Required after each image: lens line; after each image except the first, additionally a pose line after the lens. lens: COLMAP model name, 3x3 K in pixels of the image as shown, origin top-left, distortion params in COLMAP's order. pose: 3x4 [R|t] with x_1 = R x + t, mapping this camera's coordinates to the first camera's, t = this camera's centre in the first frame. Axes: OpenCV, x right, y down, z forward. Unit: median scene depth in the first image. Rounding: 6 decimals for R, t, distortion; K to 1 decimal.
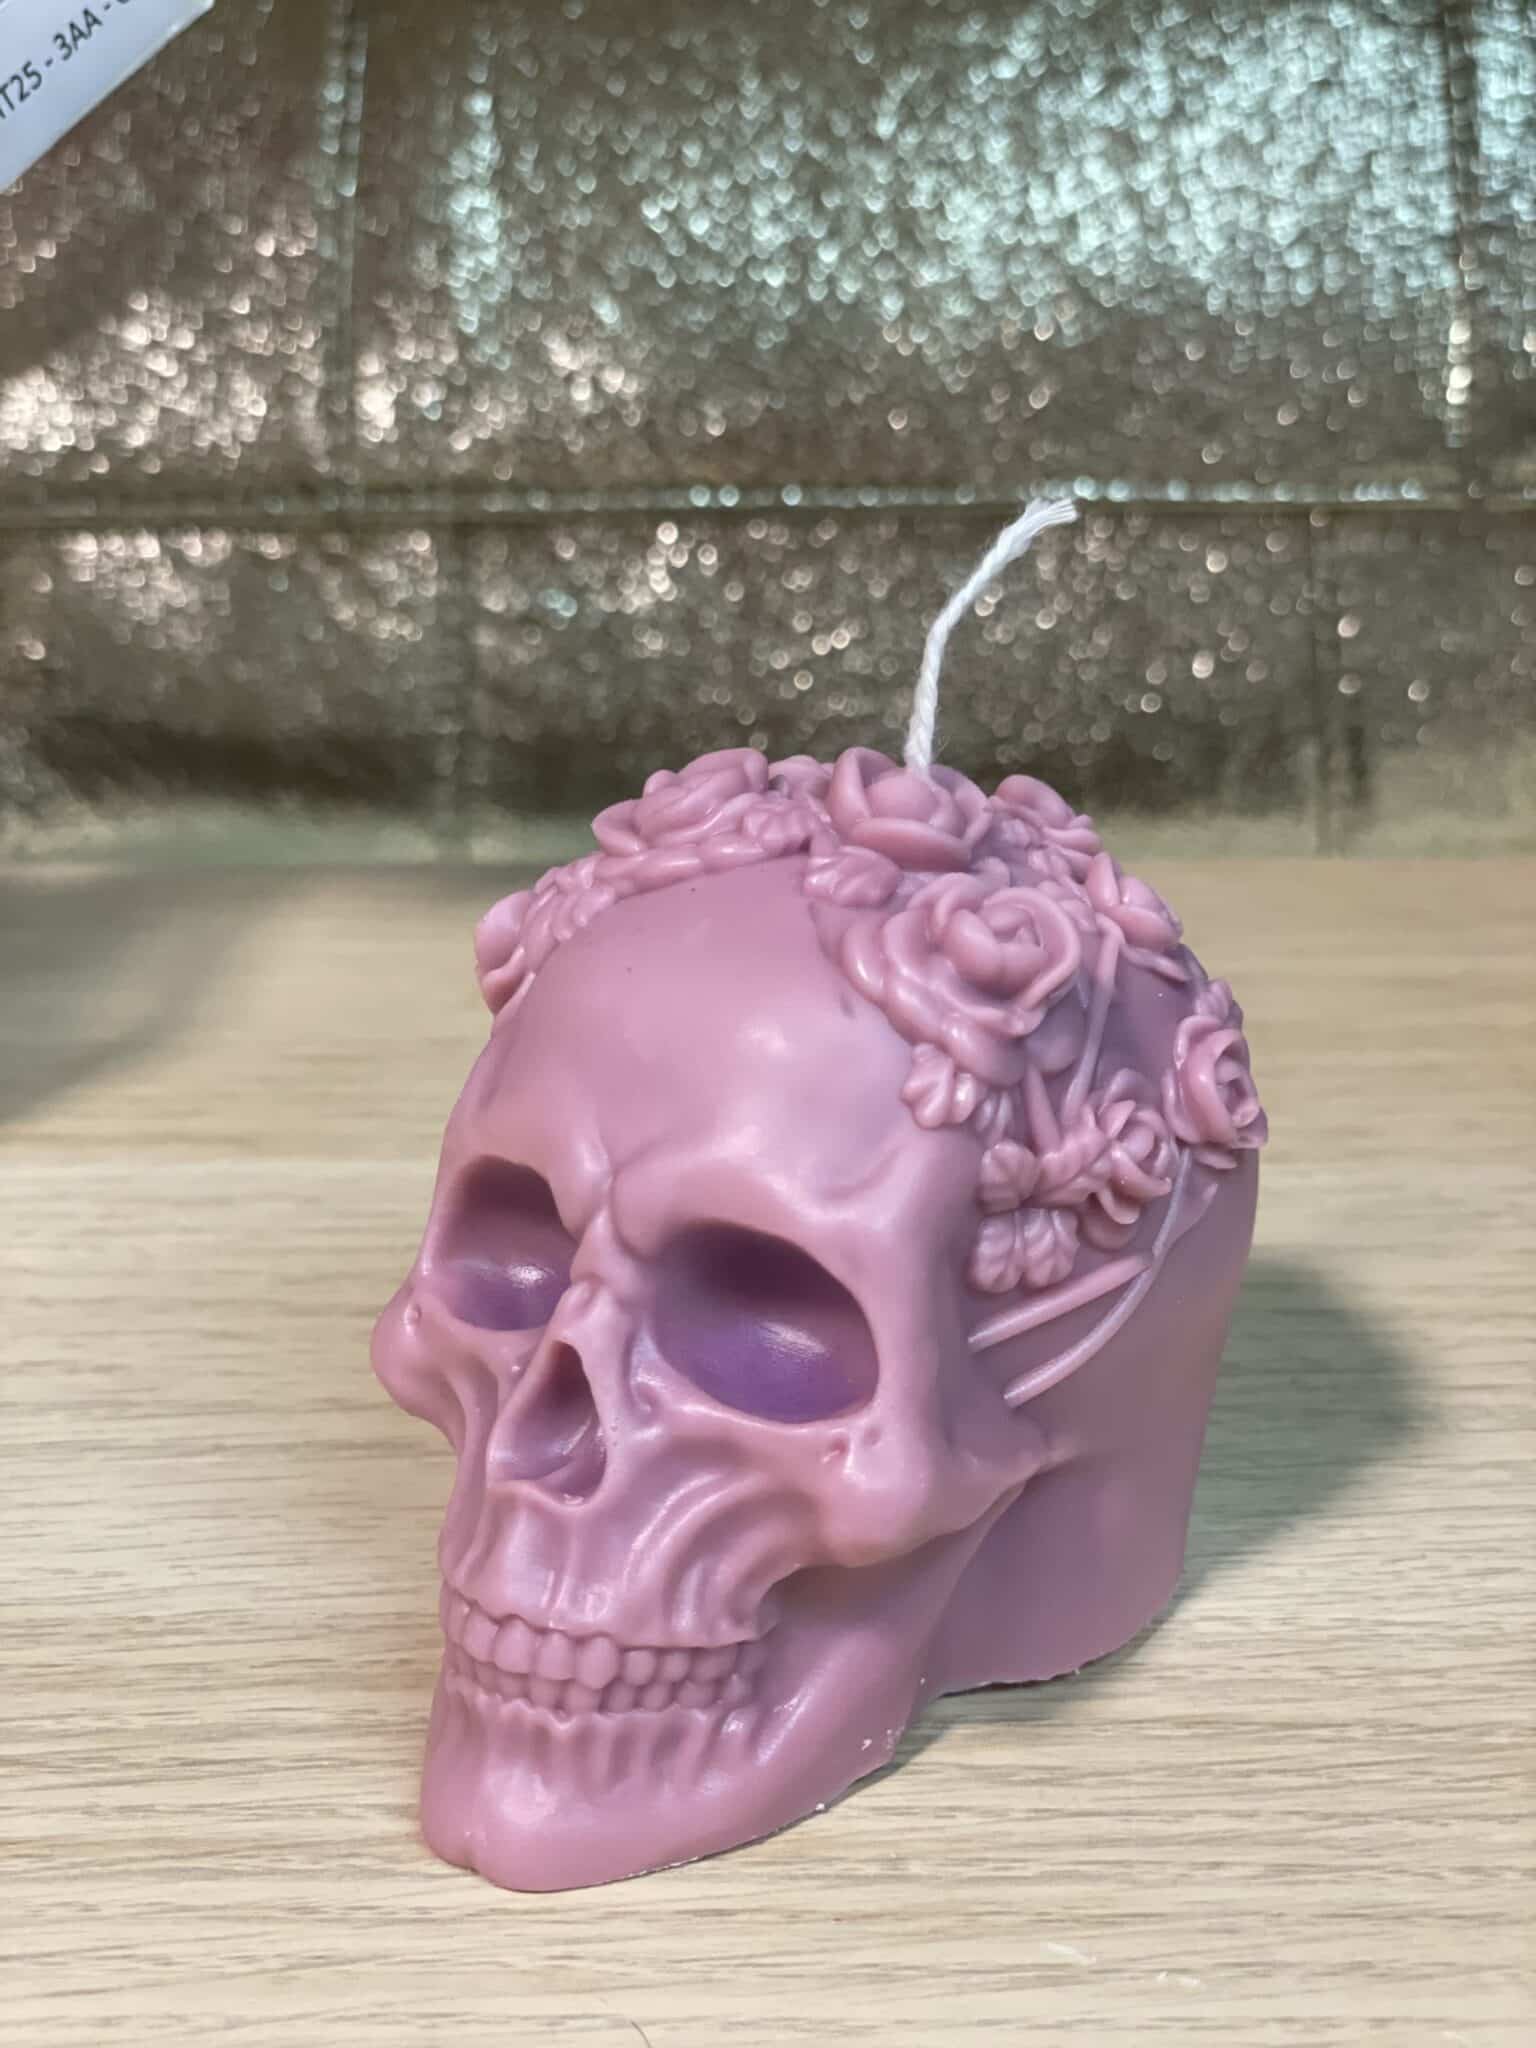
lens RADIAL K [[3176.6, 0, 766.7], [0, 3176.6, 1030.3], [0, 0, 1]] dist [0.002056, 0.000000]
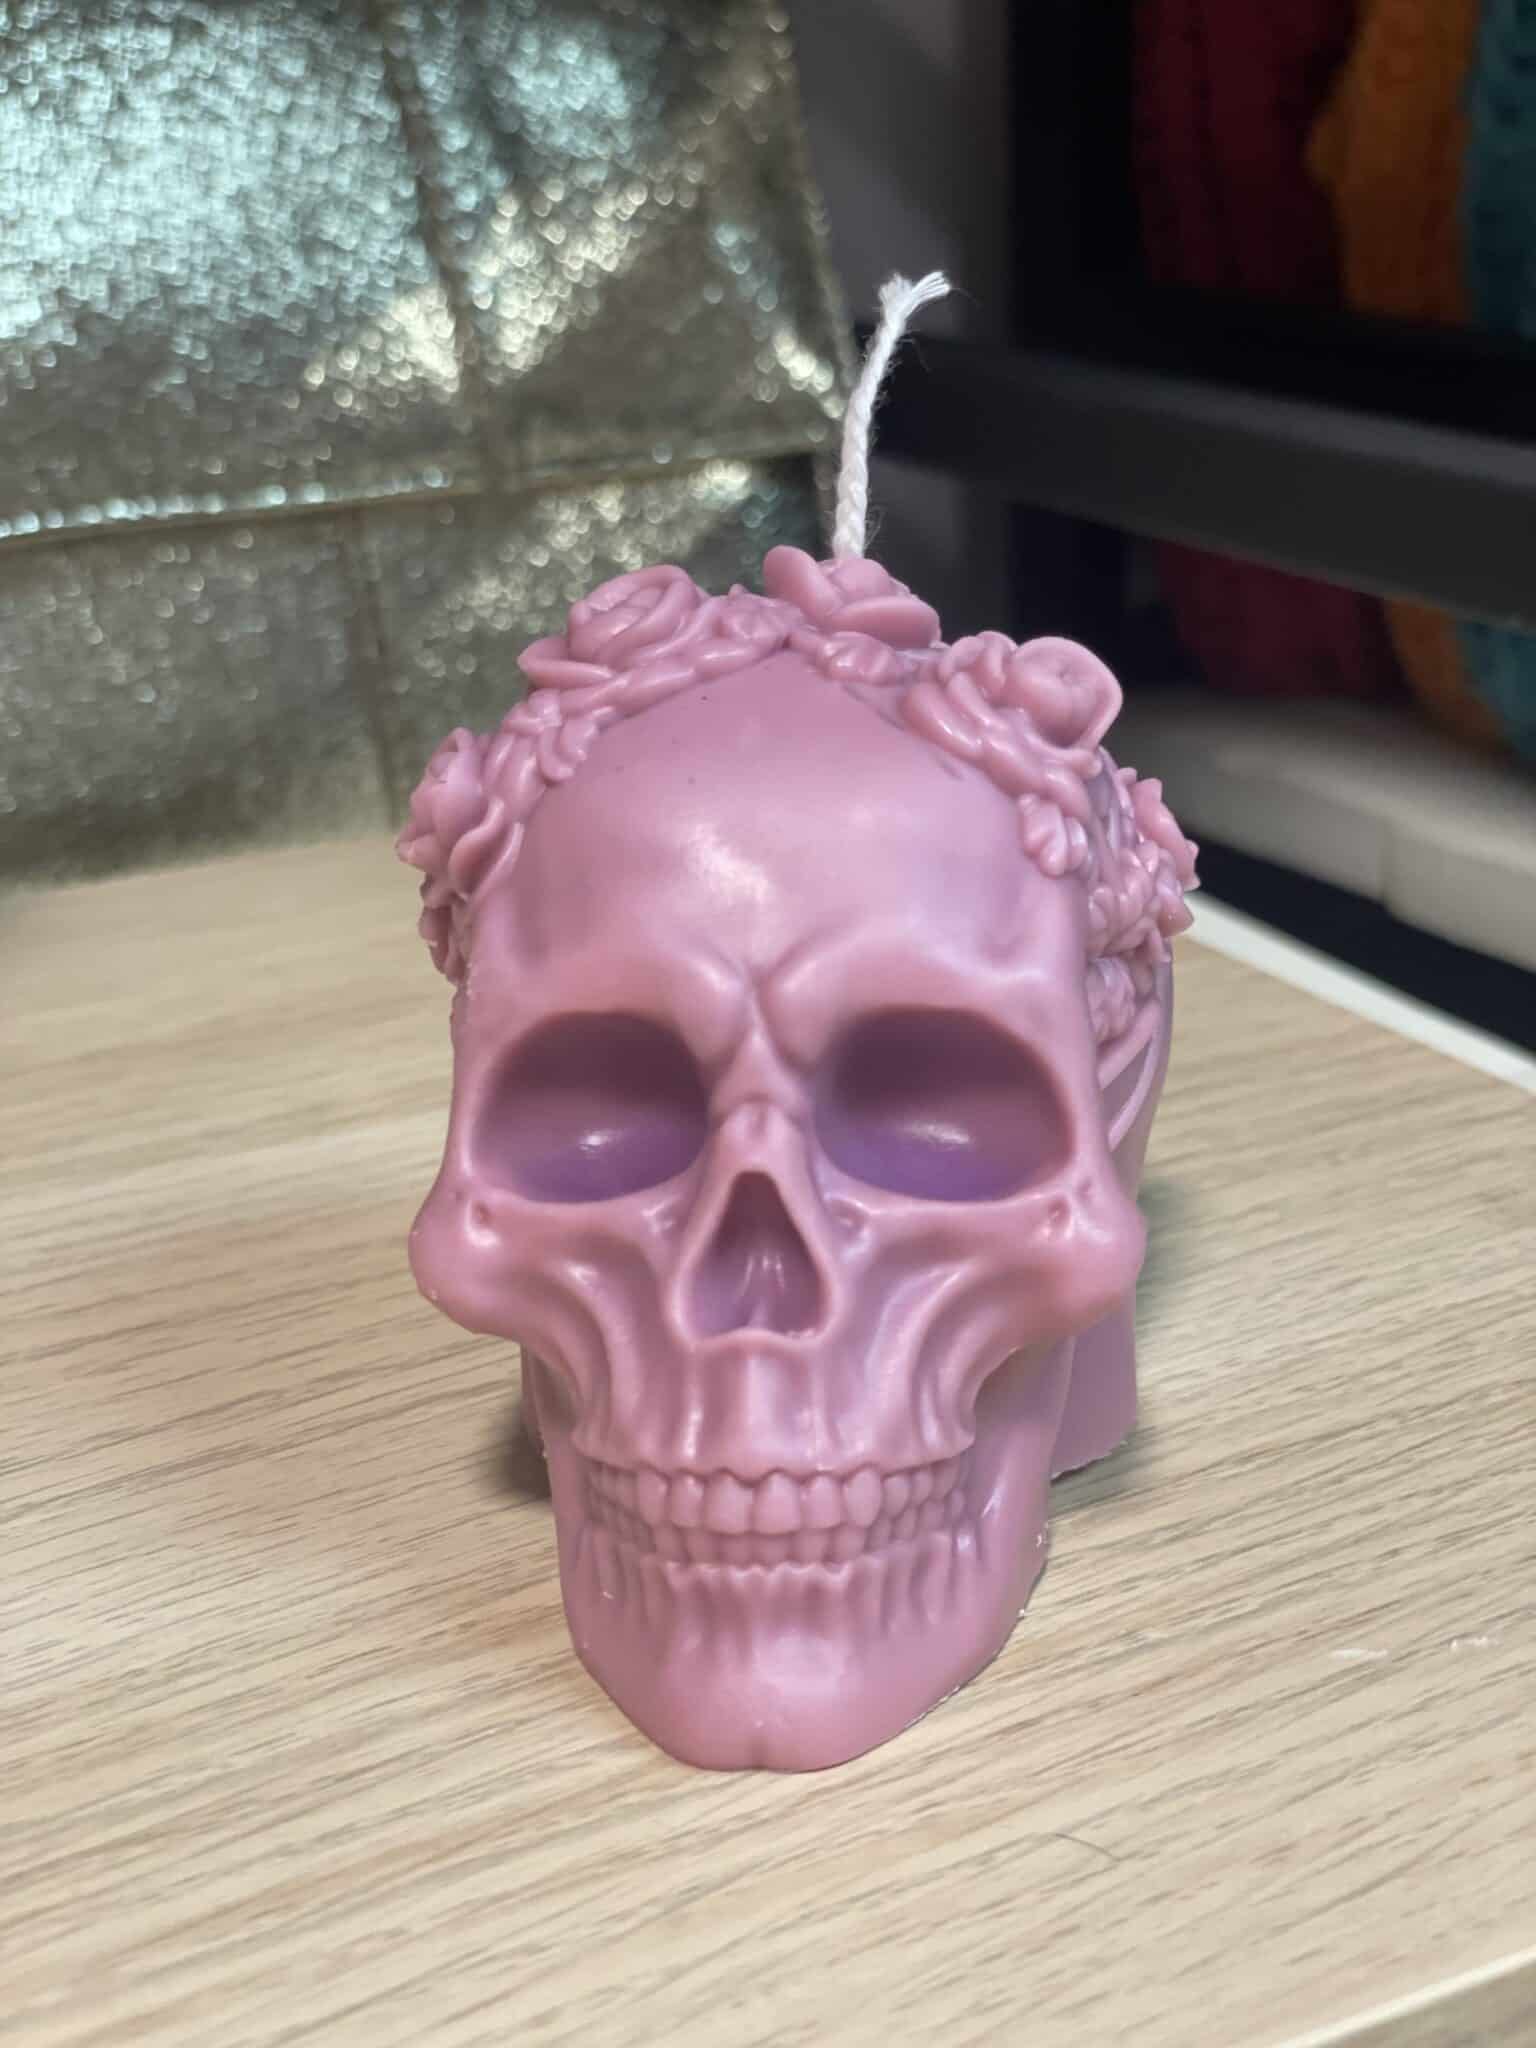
lens RADIAL K [[3176.6, 0, 775.3], [0, 3176.6, 1023.3], [0, 0, 1]] dist [0.002056, 0.000000]
pose [[0.864910, -0.174986, 0.470436, -0.464625], [0.201014, 0.979575, -0.005202, 0.059415], [-0.459917, 0.099063, 0.882419, 0.167924]]
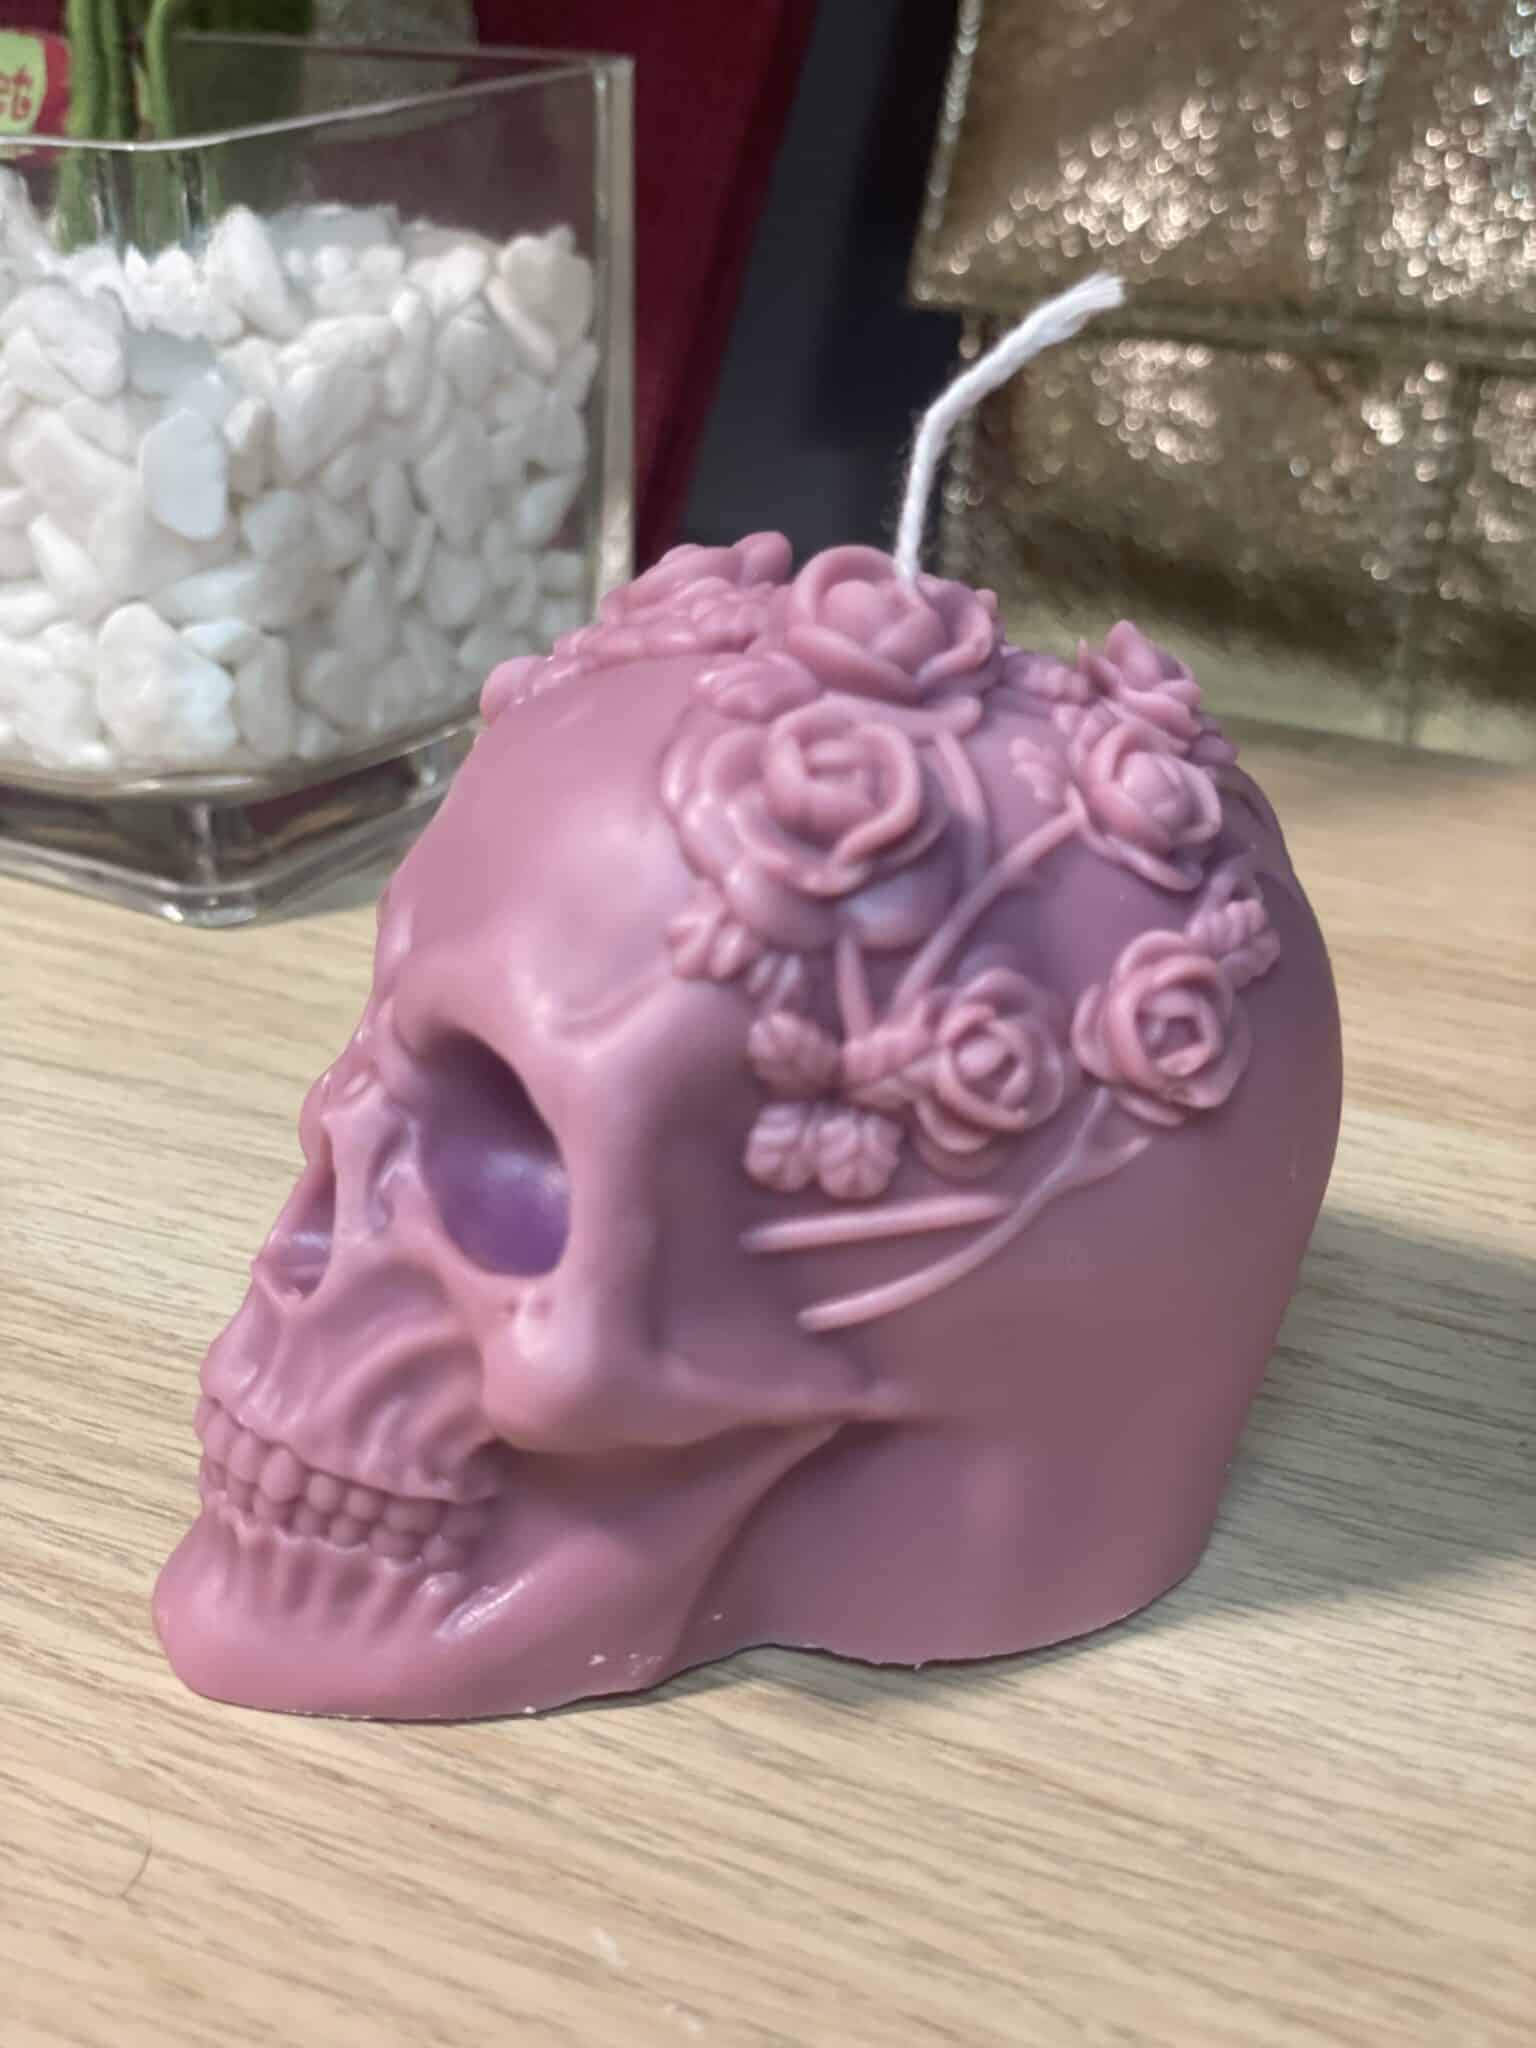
lens RADIAL K [[3176.6, 0, 754.3], [0, 3176.6, 1022.1], [0, 0, 1]] dist [0.002056, 0.000000]
pose [[0.860104, 0.210609, -0.464612, 0.439993], [-0.194057, 0.977403, 0.083814, -0.030320], [0.471766, 0.018073, 0.881539, 0.240879]]
